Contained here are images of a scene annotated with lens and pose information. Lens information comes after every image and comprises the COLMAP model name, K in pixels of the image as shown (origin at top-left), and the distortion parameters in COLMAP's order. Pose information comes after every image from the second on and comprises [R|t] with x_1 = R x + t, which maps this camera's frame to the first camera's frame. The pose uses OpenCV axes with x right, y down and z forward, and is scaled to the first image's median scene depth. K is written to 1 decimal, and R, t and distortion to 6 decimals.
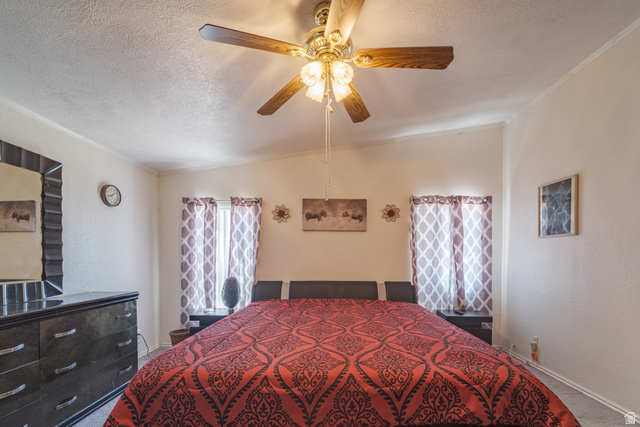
lens RADIAL K [[276.6, 0, 320.5], [0, 276.6, 260.5], [0, 0, 1]] dist [-0.004111, -0.000333]
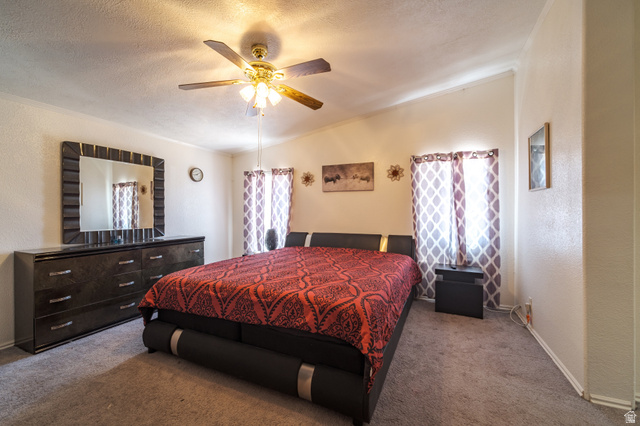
lens RADIAL K [[261.7, 0, 321.8], [0, 261.7, 215.0], [0, 0, 1]] dist [-0.000553, 0.000049]
pose [[0.920361, -0.002860, -0.391060, 0.405322], [0.000691, 0.999984, -0.005686, 0.001966], [0.391069, 0.004963, 0.920348, -0.075081]]
